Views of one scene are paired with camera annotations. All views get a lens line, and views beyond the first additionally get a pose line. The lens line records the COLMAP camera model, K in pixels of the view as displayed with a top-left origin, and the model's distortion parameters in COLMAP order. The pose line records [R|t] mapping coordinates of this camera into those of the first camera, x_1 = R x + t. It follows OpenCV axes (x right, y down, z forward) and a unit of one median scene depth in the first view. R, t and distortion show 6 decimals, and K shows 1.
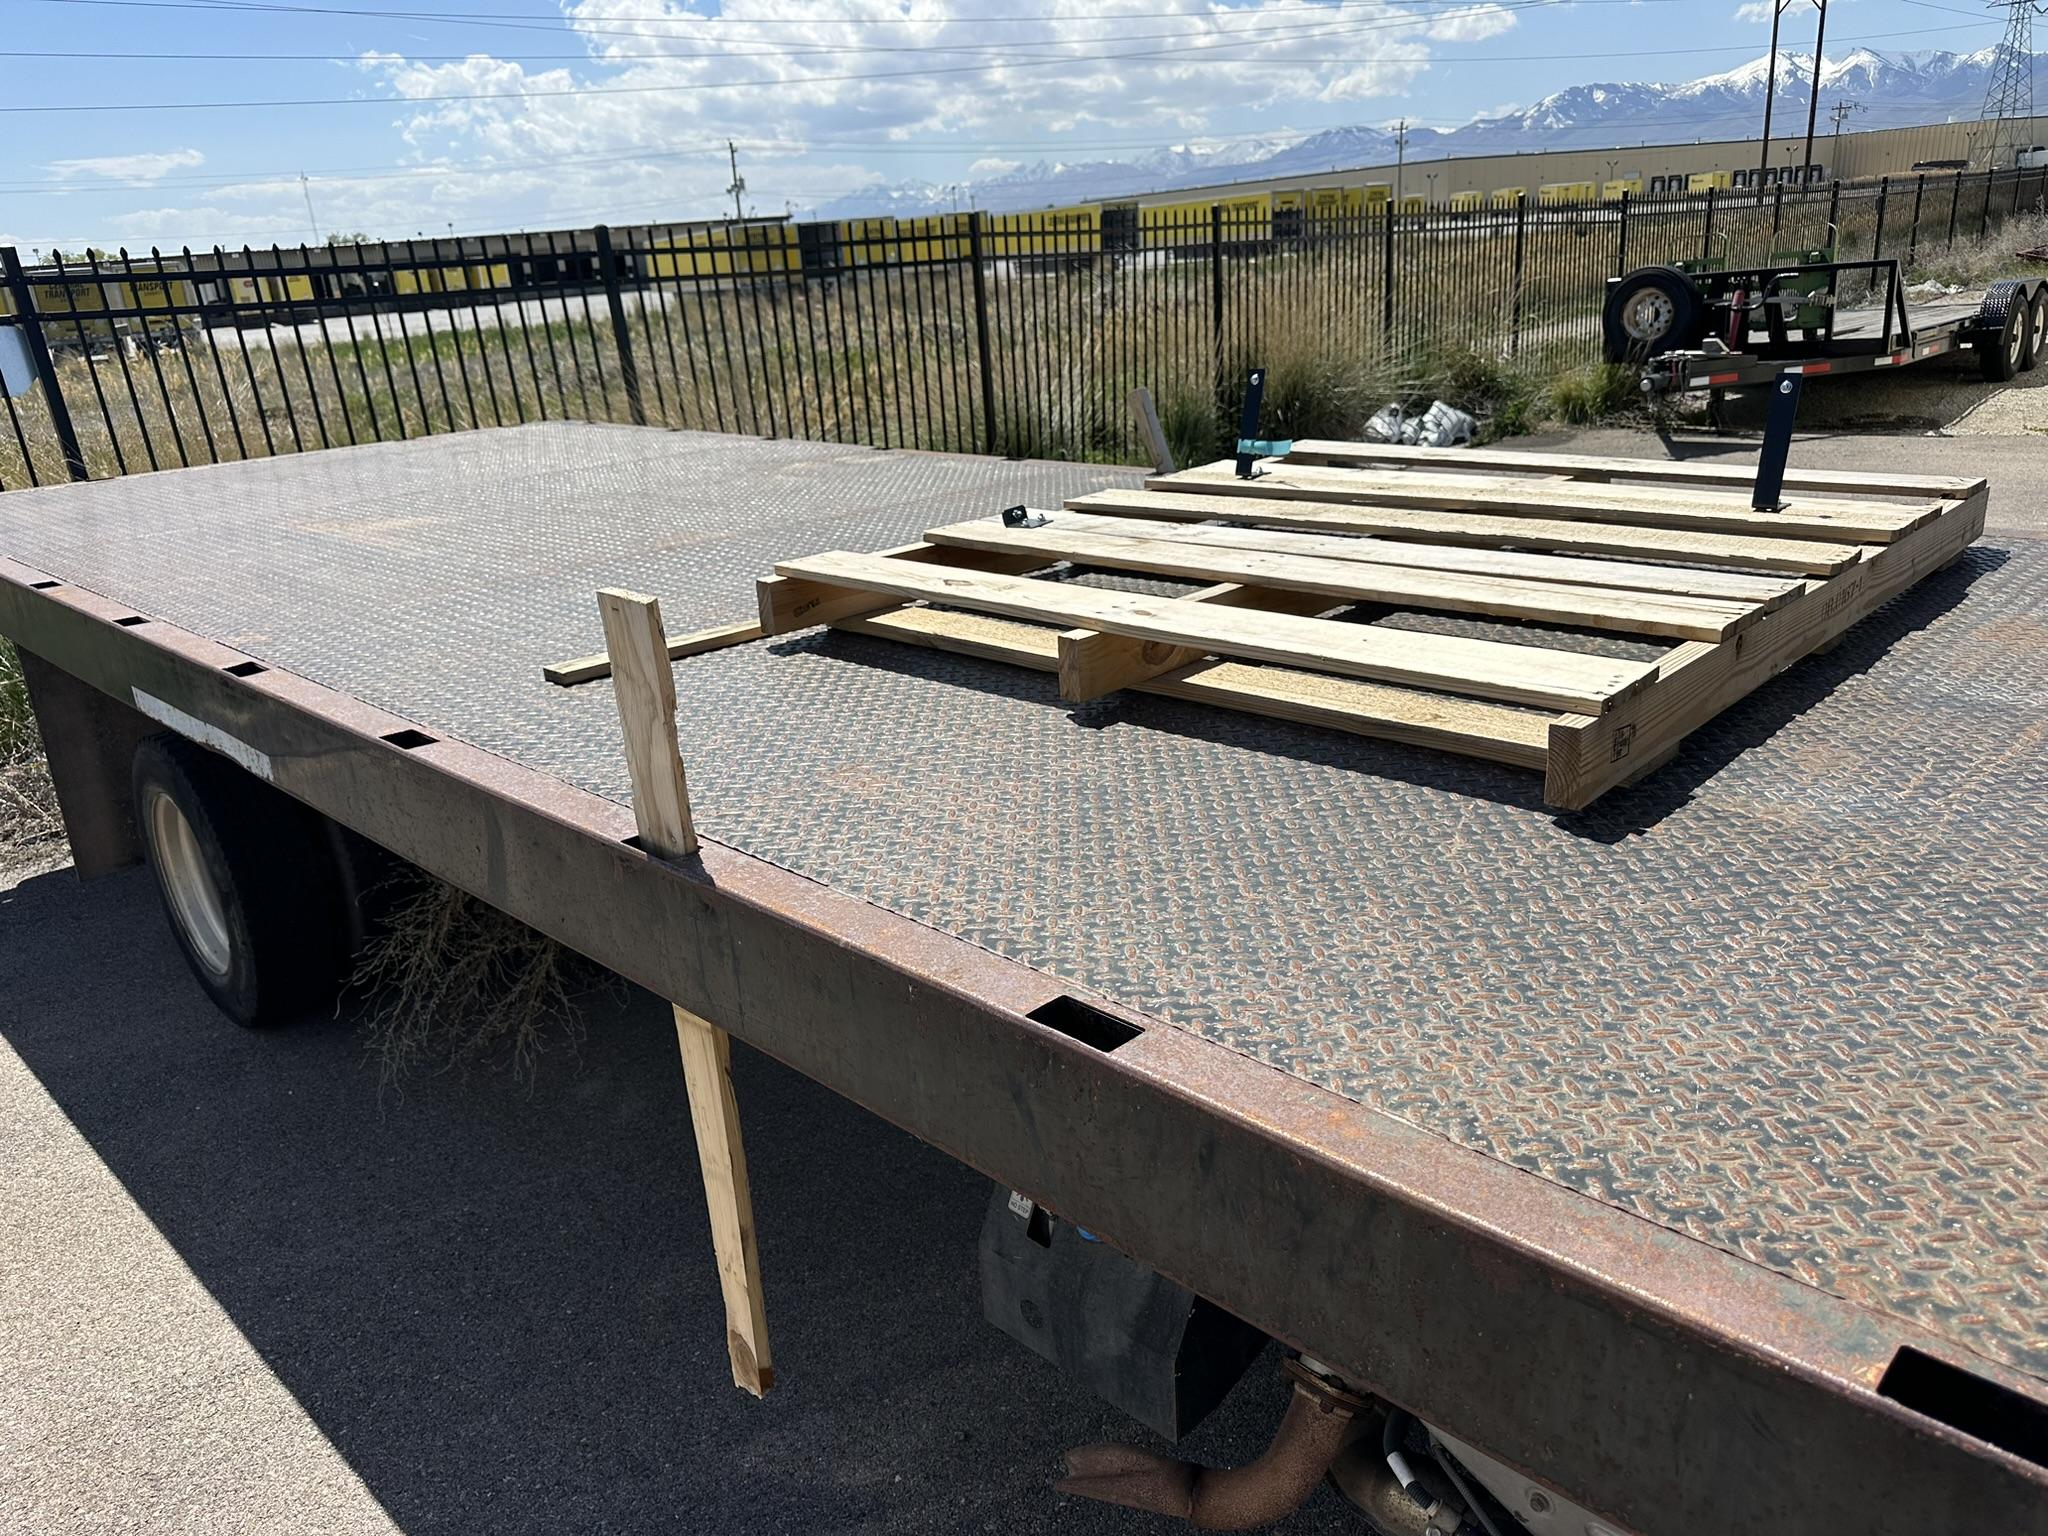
lens RADIAL K [[1441.4, 0, 1021.5], [0, 1441.4, 806.5], [0, 0, 1]] dist [-0.008525, -0.006308]
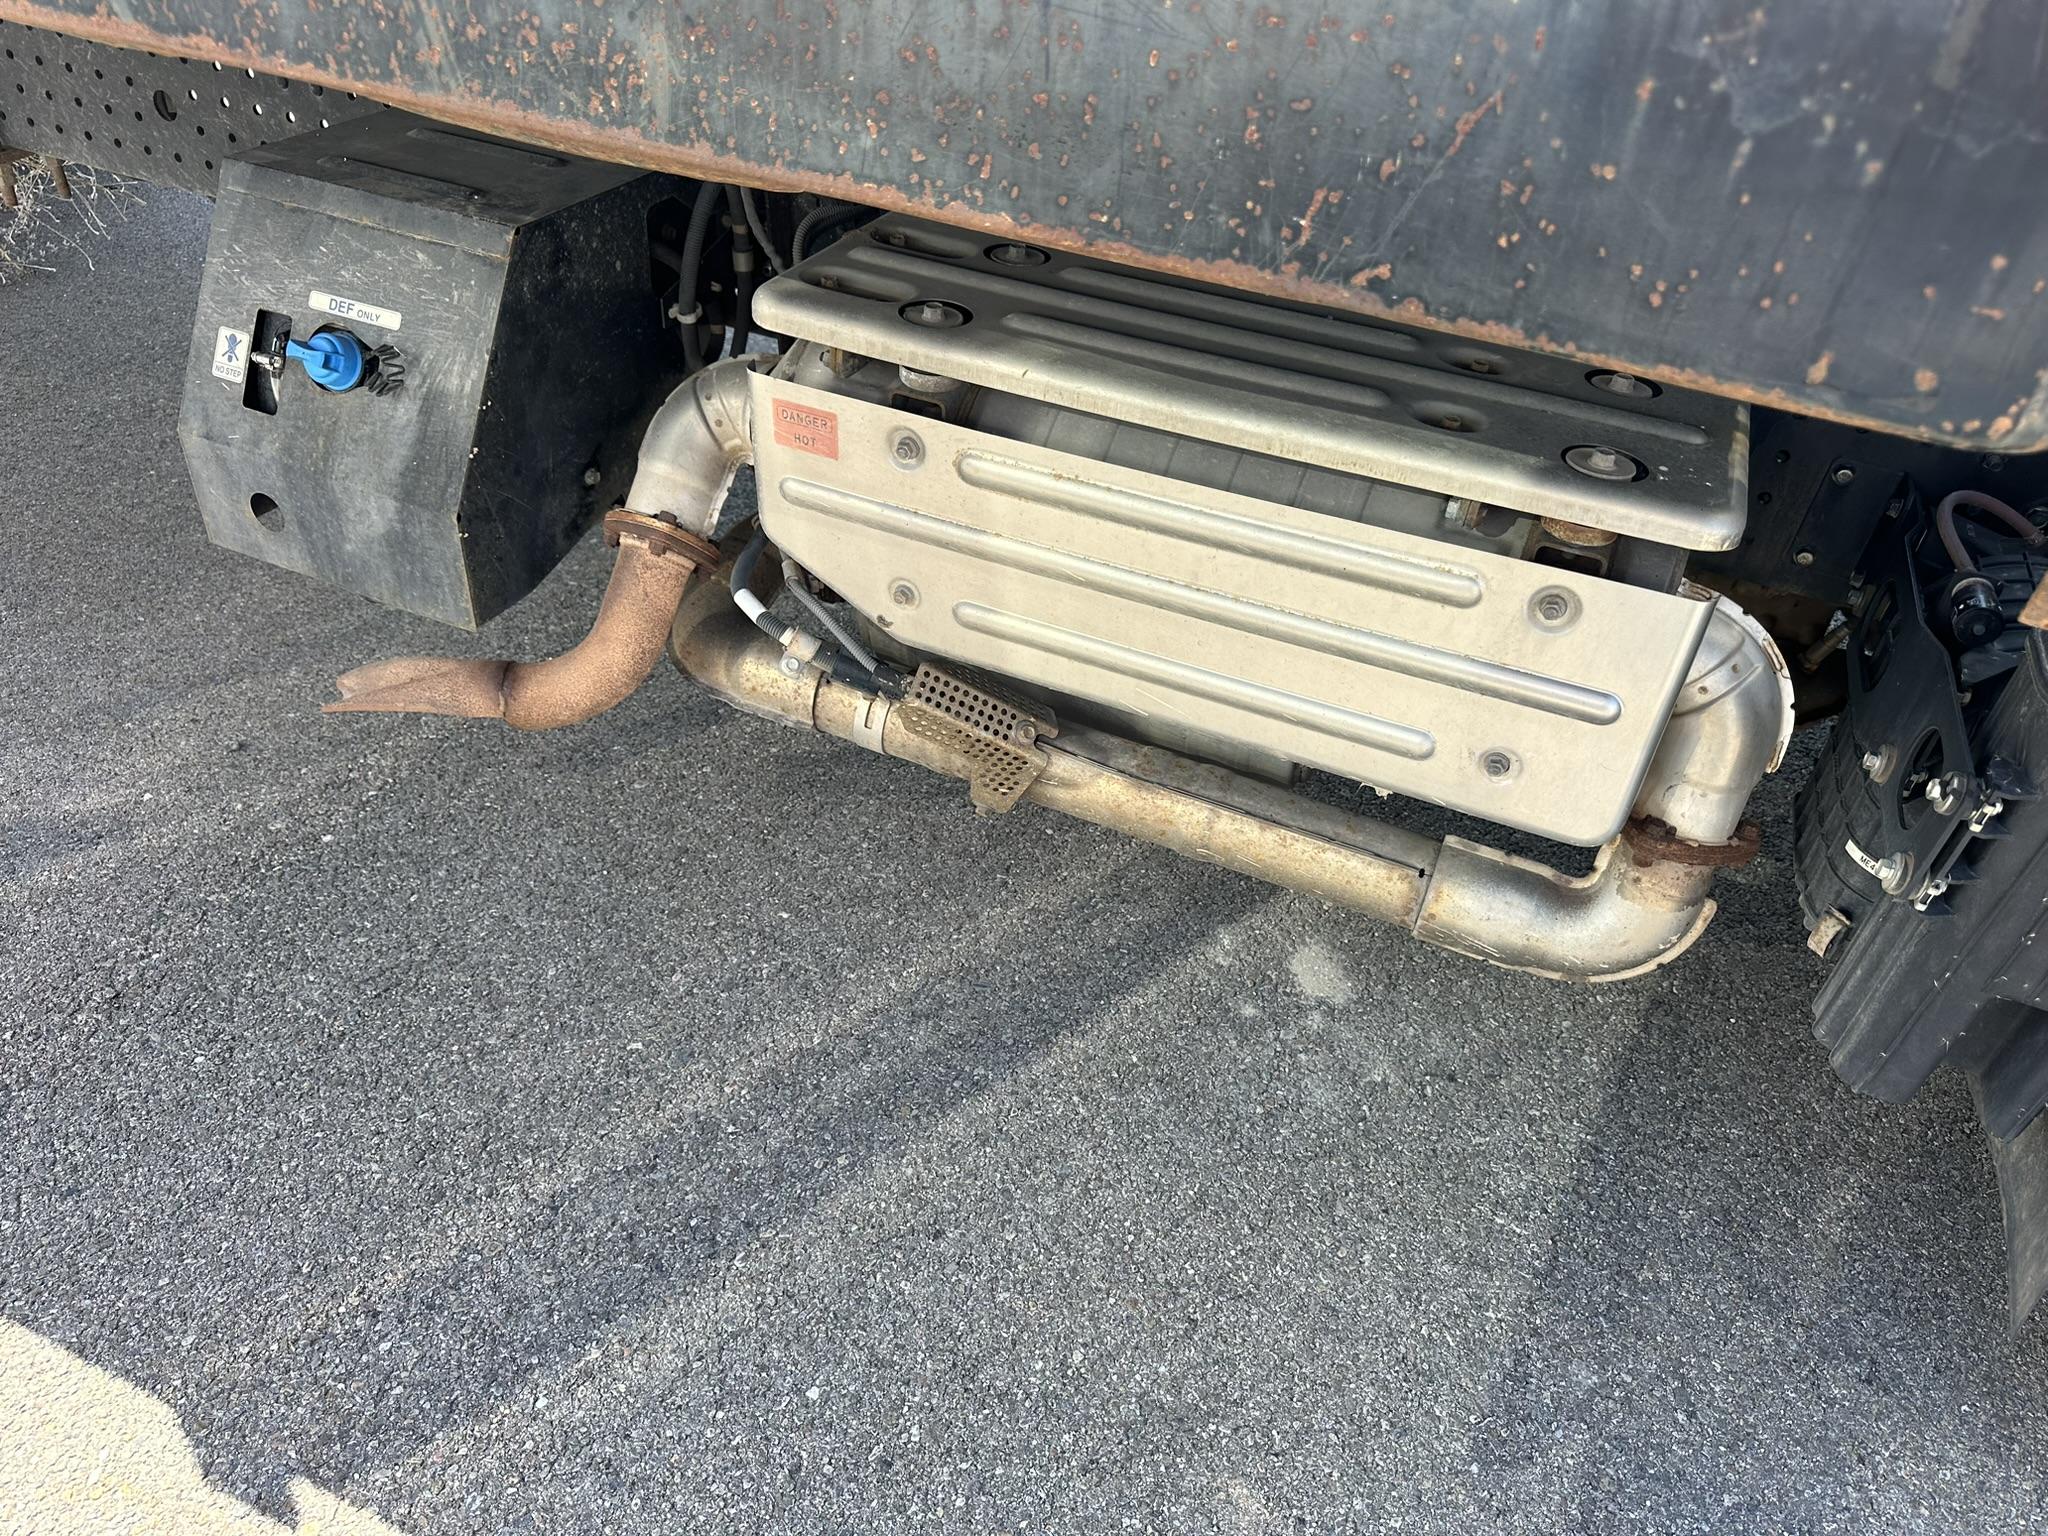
lens RADIAL K [[1408.5, 0, 1023.2], [0, 1408.5, 817.4], [0, 0, 1]] dist [-0.023302, -0.000211]
pose [[0.915483, -0.126485, 0.381958, 0.058540], [-0.002823, 0.947261, 0.320451, 0.225930], [-0.402346, -0.294446, 0.866844, 0.136276]]
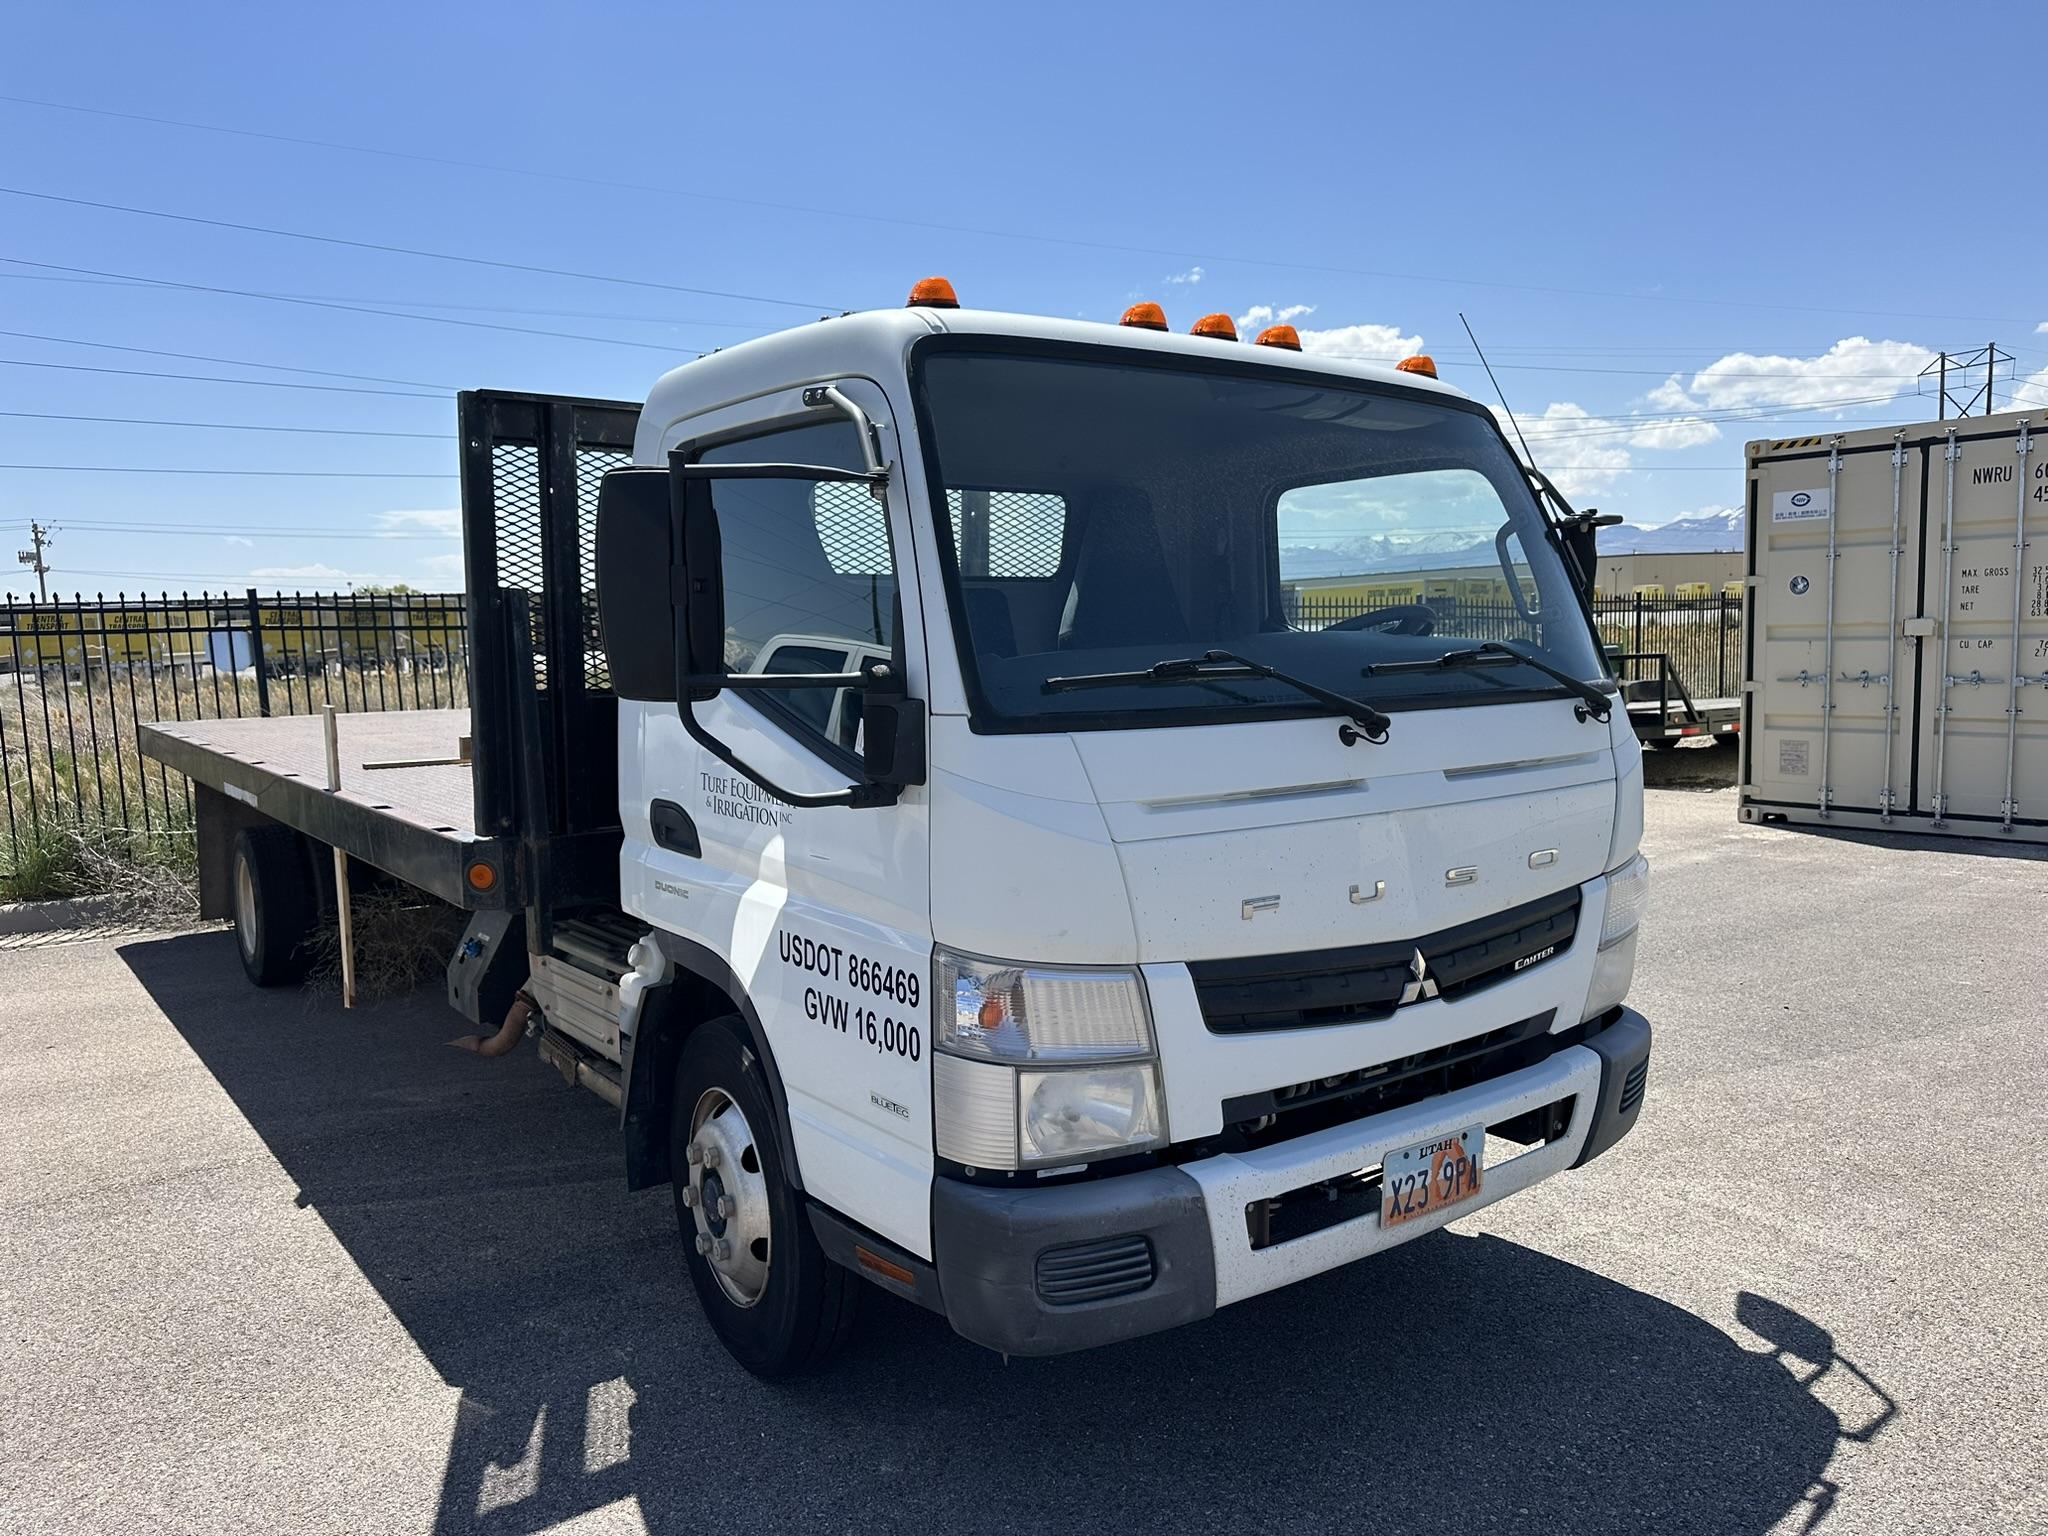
lens RADIAL K [[1471.2, 0, 1022.8], [0, 1471.2, 785.0], [0, 0, 1]] dist [0.043935, -0.031431]
pose [[0.987179, 0.057665, -0.148835, 1.168216], [-0.093490, 0.964663, -0.246342, 0.464276], [0.129370, 0.257099, 0.957687, -1.290782]]
